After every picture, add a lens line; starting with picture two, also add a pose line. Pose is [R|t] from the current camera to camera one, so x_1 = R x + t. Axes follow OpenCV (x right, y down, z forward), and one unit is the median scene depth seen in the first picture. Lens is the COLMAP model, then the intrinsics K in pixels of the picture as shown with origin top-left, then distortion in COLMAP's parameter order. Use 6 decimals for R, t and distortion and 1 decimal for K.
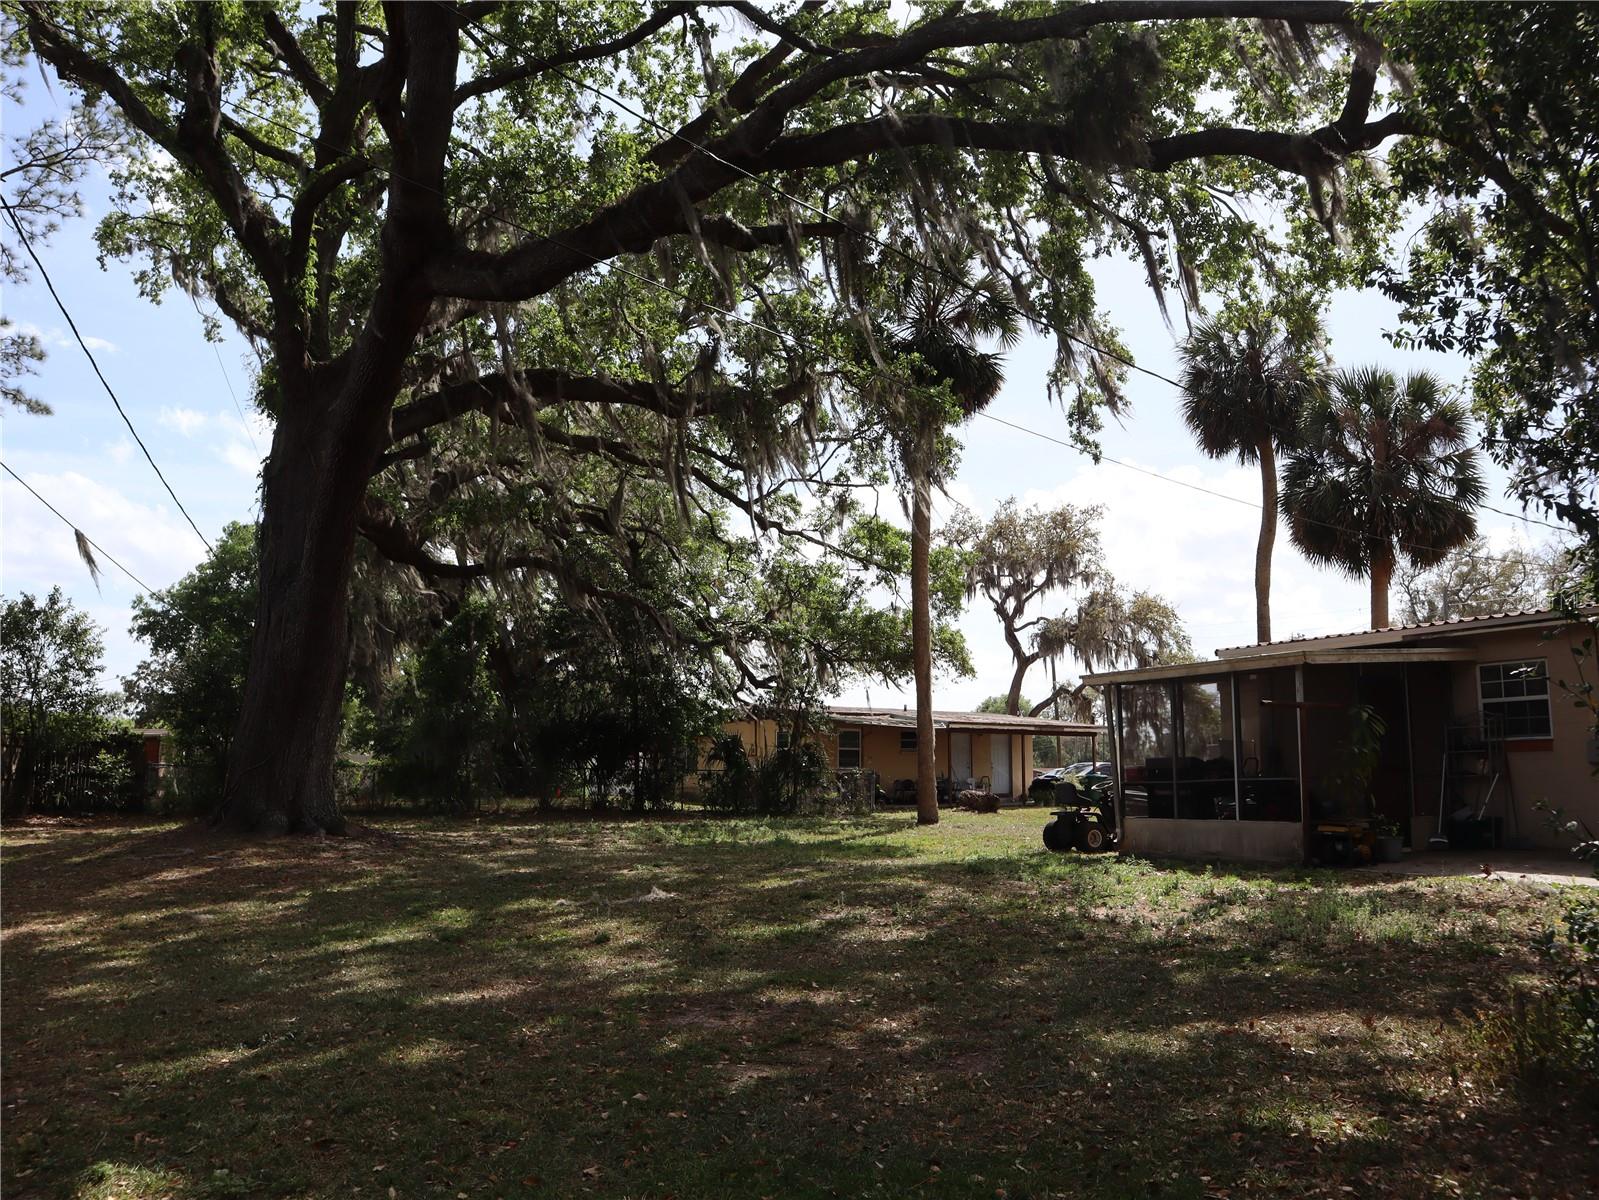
lens RADIAL K [[1238.3, 0, 785.0], [0, 1238.3, 569.8], [0, 0, 1]] dist [-0.097387, 0.026219]
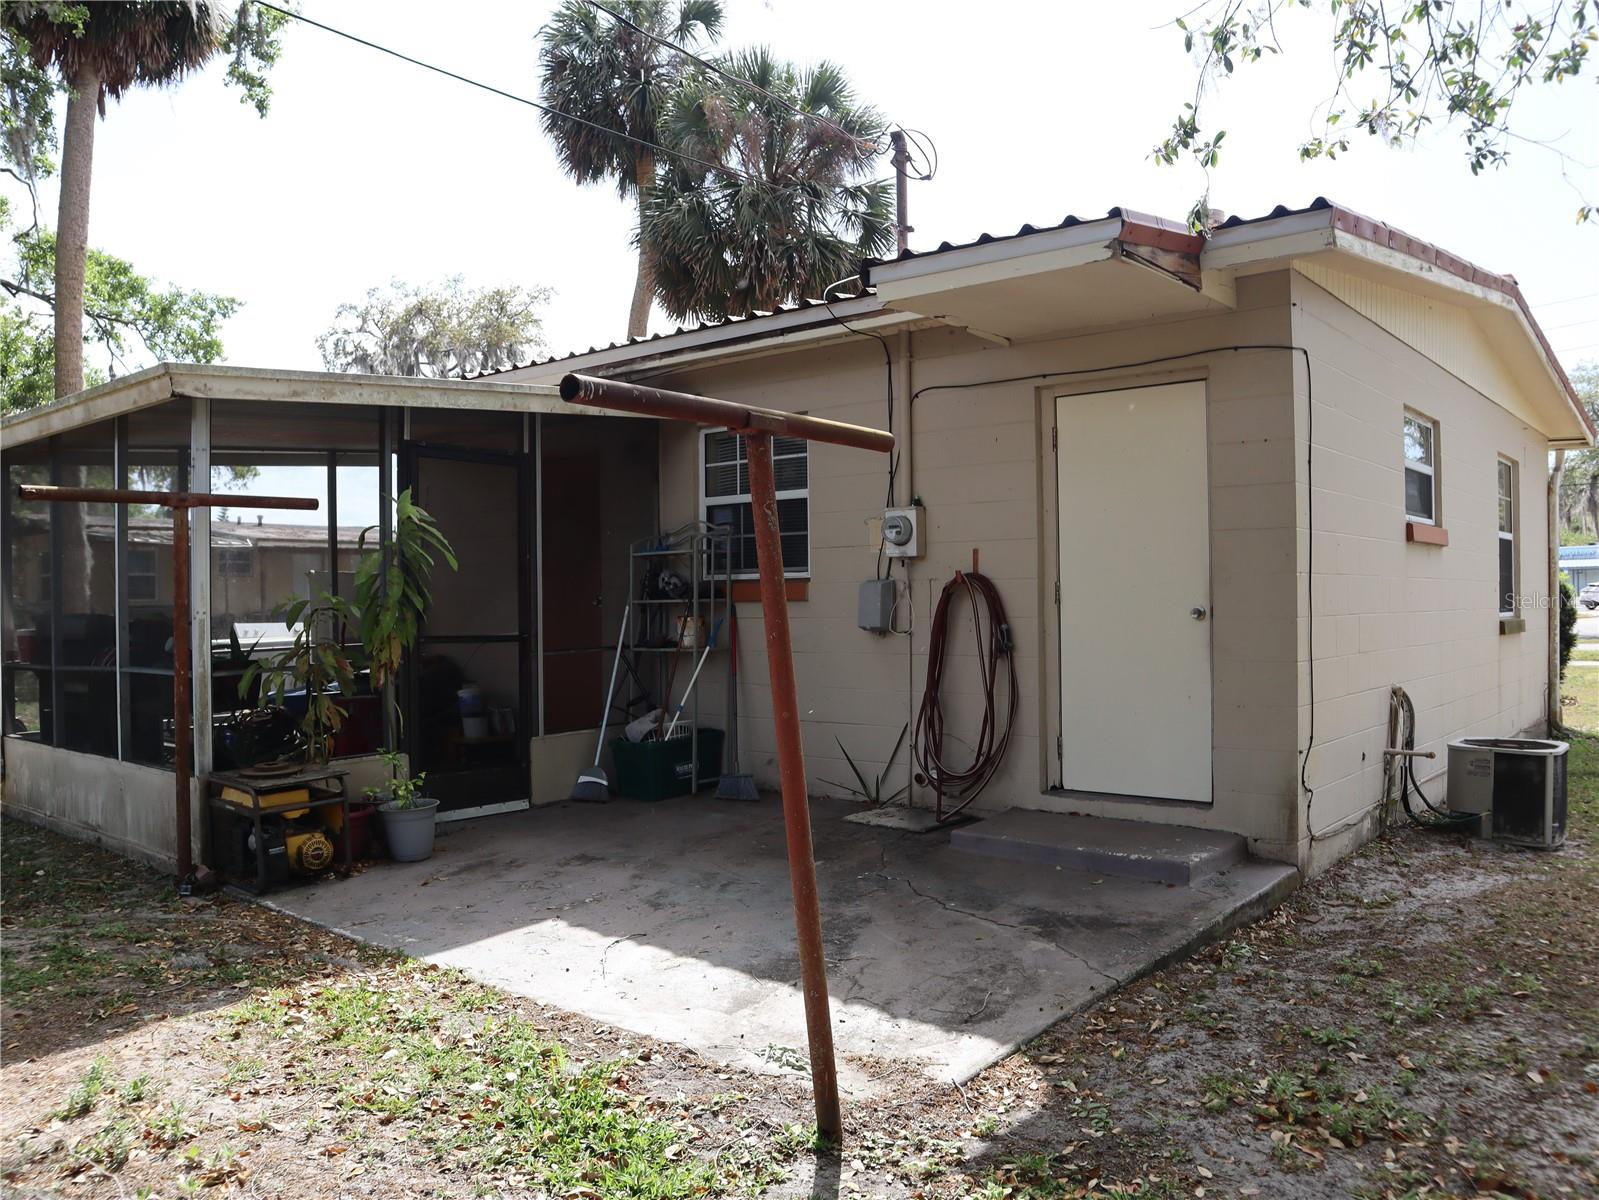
lens RADIAL K [[1238.3, 0, 798.2], [0, 1238.3, 590.2], [0, 0, 1]] dist [-0.097387, 0.026219]
pose [[0.932464, -0.013756, 0.361000, 0.210829], [-0.045183, 0.986987, 0.154319, 0.031342], [-0.358426, -0.160209, 0.919709, 0.245137]]
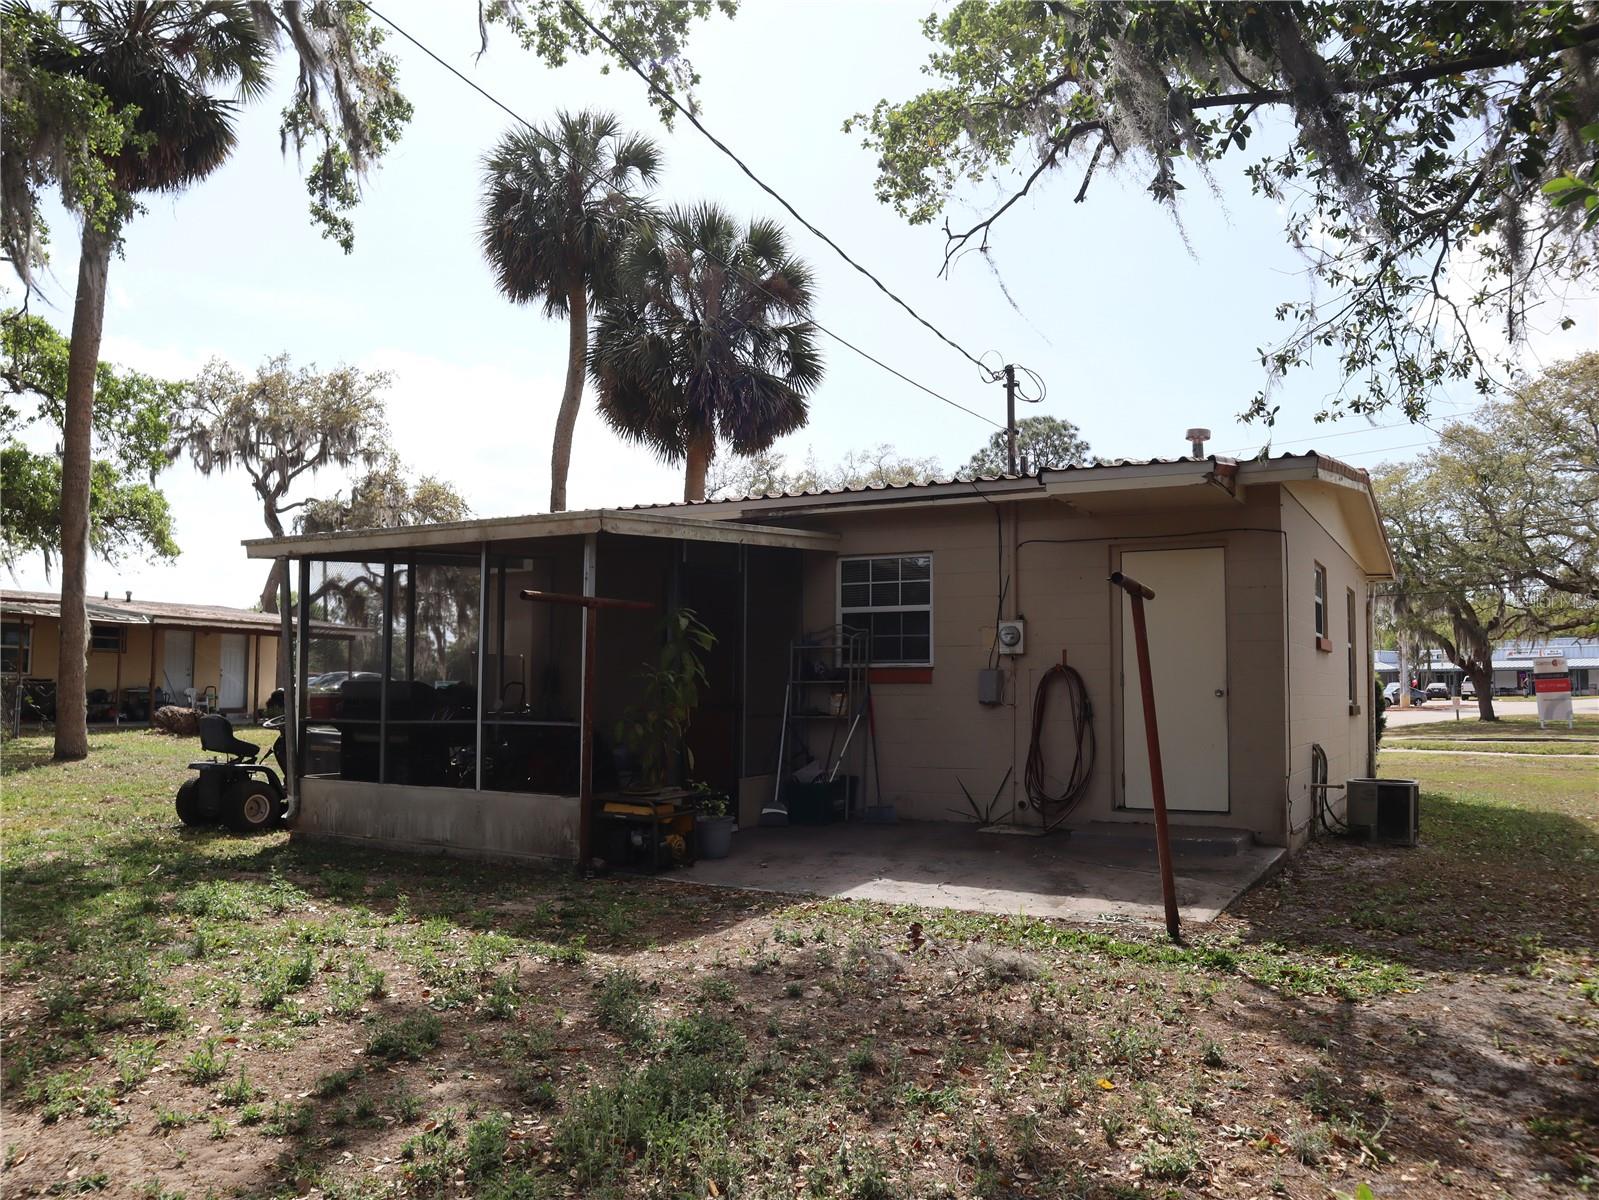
lens RADIAL K [[1261.1, 0, 799.8], [0, 1261.1, 602.7], [0, 0, 1]] dist [-0.087960, -0.002074]
pose [[0.846395, 0.036559, 0.531300, 0.082932], [-0.091869, 0.992708, 0.078045, 0.024525], [-0.524572, -0.114867, 0.843581, 0.192742]]
